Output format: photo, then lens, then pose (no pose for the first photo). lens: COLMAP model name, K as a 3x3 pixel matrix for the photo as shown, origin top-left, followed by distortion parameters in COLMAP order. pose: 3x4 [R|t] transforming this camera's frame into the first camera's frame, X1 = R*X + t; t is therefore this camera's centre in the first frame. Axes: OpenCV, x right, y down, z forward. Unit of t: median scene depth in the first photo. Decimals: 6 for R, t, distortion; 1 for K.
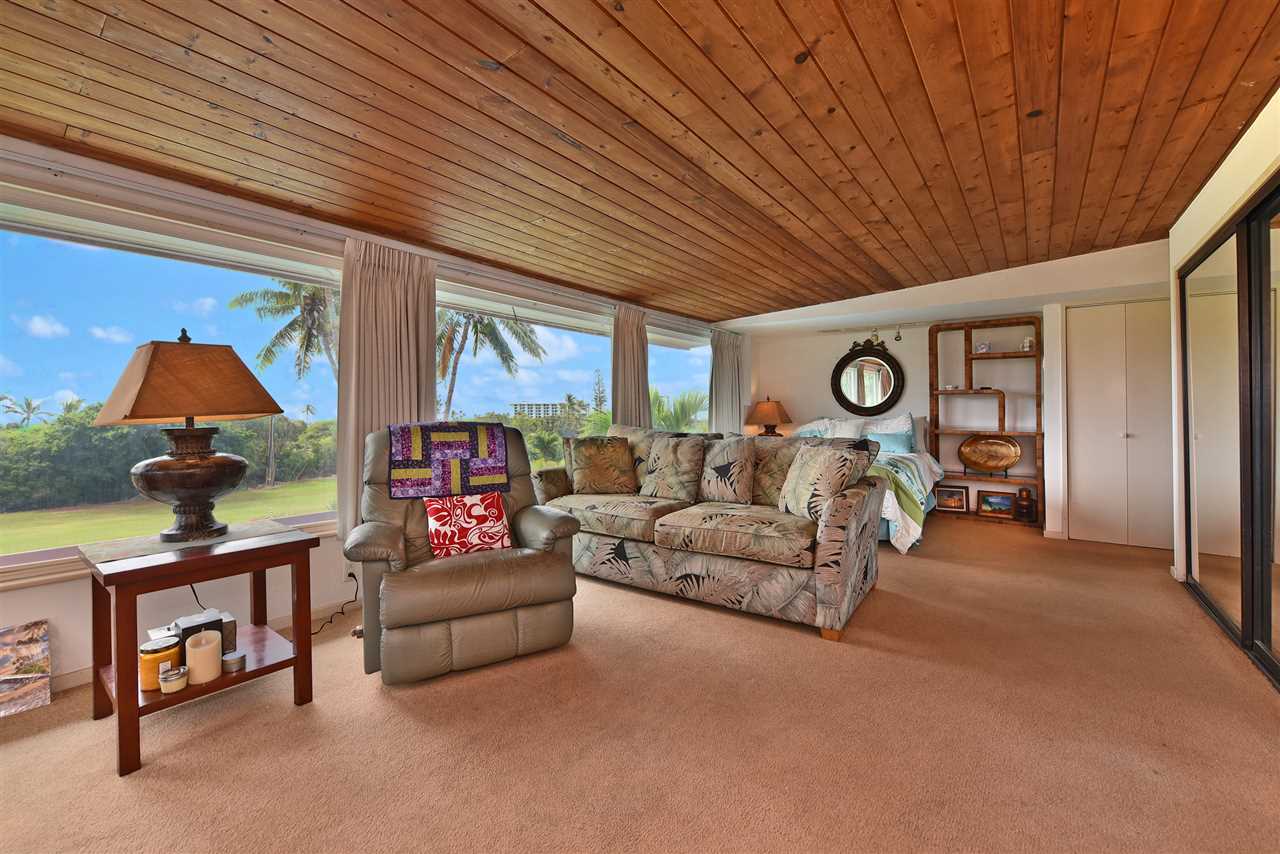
lens RADIAL K [[520.4, 0, 638.1], [0, 520.4, 413.9], [0, 0, 1]] dist [0.000574, 0.000208]
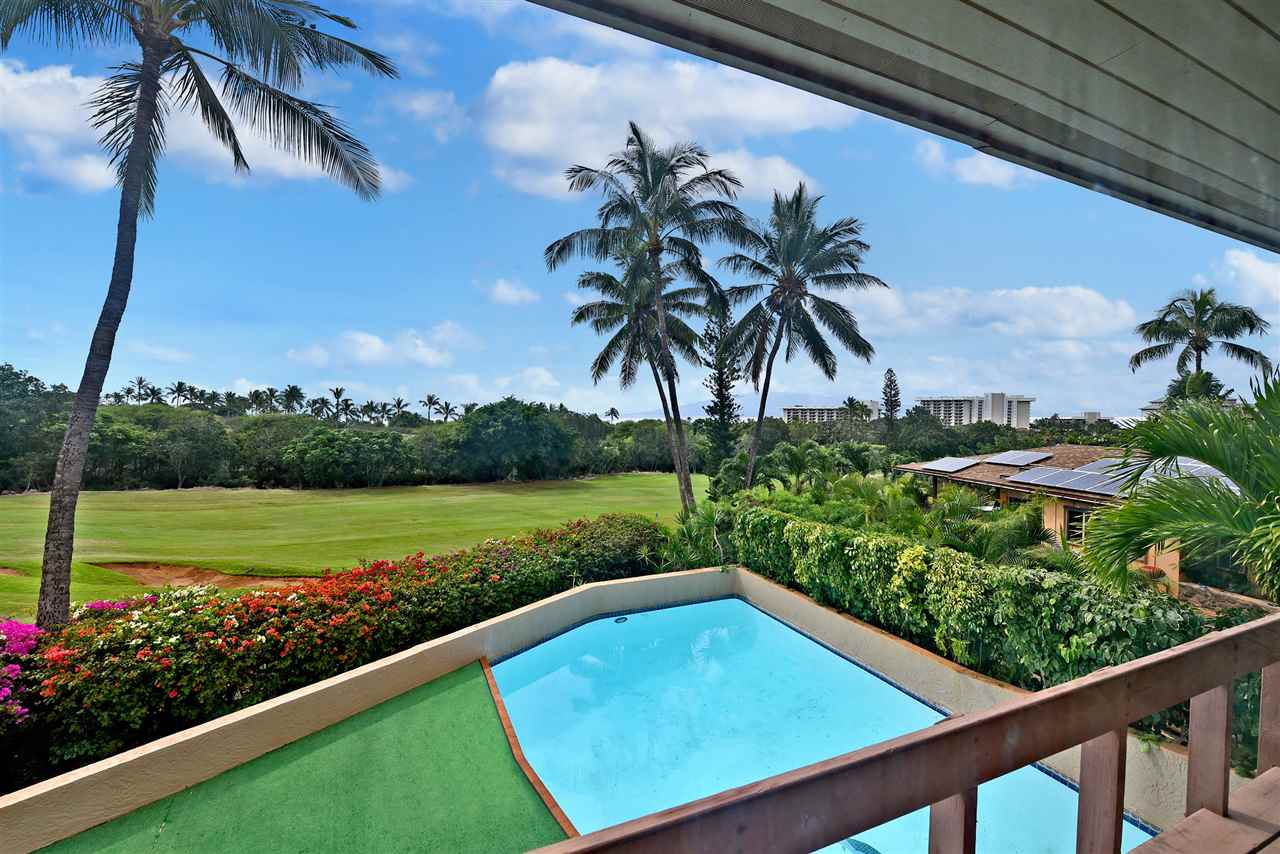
lens RADIAL K [[511.3, 0, 640.0], [0, 511.3, 427.0], [0, 0, 1]] dist [-0.000451, 0.000065]
pose [[0.877466, 0.020081, -0.479218, -0.104891], [-0.012576, 0.999743, 0.018866, 0.002511], [0.479473, -0.010527, 0.877493, 0.074686]]
